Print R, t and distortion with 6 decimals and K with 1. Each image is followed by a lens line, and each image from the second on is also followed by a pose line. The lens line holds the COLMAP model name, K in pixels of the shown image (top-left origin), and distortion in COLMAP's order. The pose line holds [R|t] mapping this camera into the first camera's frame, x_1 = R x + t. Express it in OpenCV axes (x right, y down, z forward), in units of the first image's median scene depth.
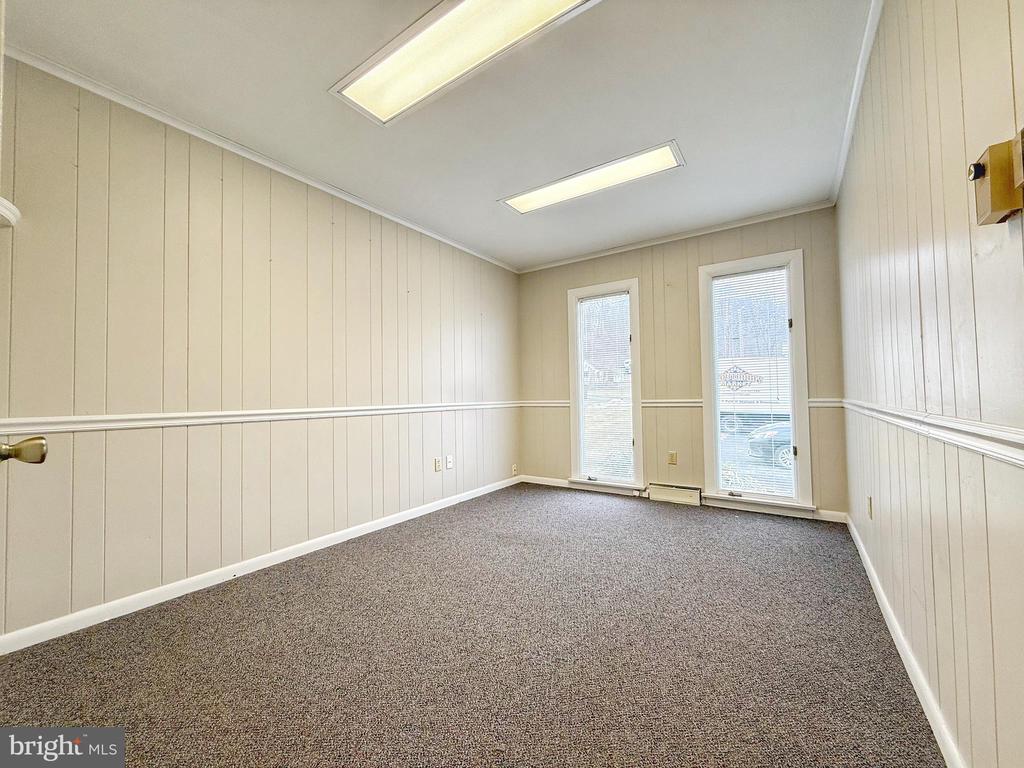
lens RADIAL K [[408.1, 0, 512.3], [0, 408.1, 384.5], [0, 0, 1]] dist [0.002071, 0.000749]
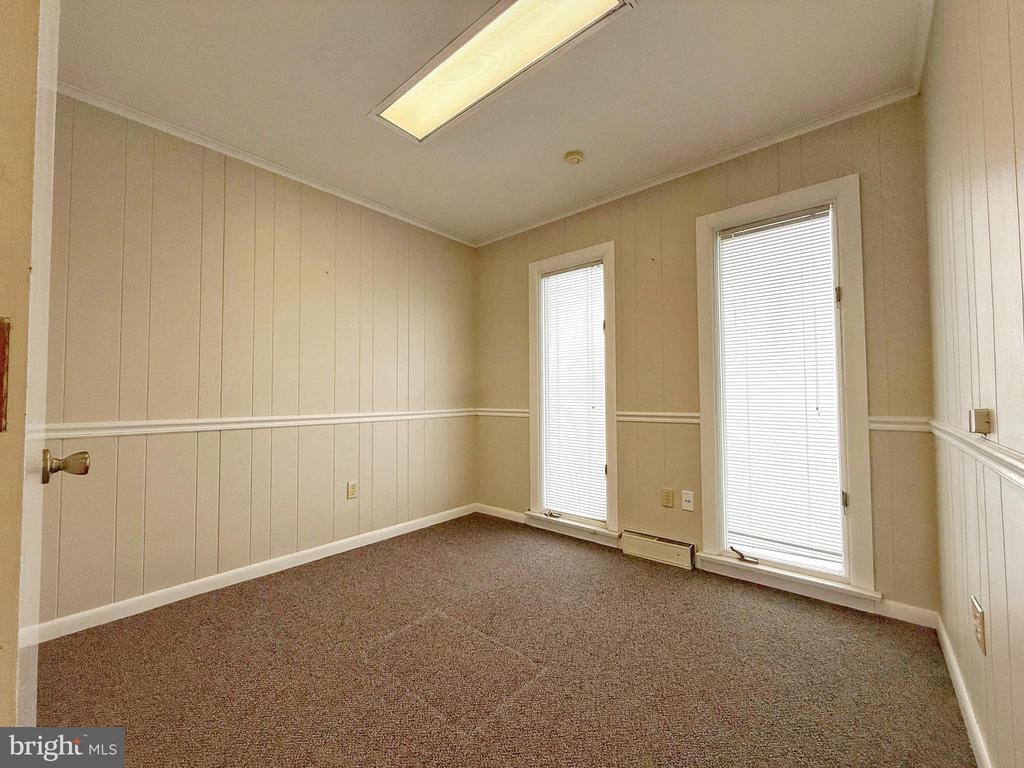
lens RADIAL K [[408.1, 0, 514.4], [0, 408.1, 386.1], [0, 0, 1]] dist [0.002071, 0.000749]
pose [[0.993017, 0.005613, -0.117835, 0.220267], [-0.005448, 0.999984, 0.001721, -0.006721], [0.117842, -0.001067, 0.993032, 0.269589]]
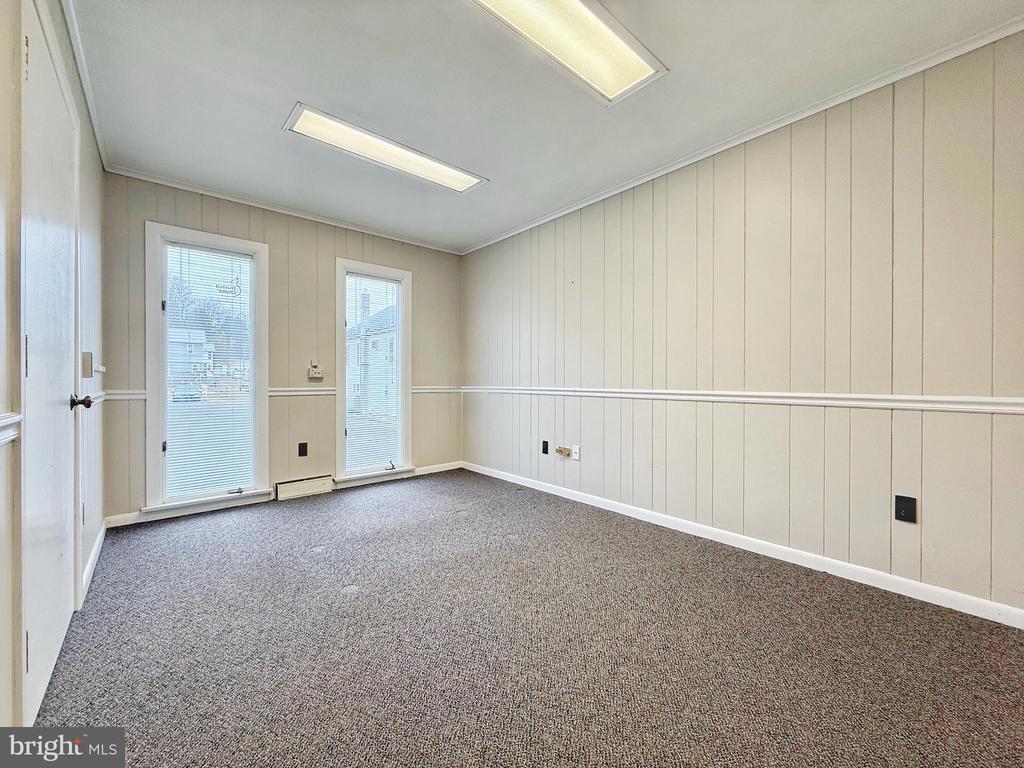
lens RADIAL K [[408.1, 0, 517.1], [0, 408.1, 384.8], [0, 0, 1]] dist [0.002071, 0.000749]
pose [[0.234425, 0.007327, 0.972107, -0.395952], [-0.031730, 0.999496, 0.000118, 0.014070], [-0.971616, -0.030873, 0.234539, 0.289871]]
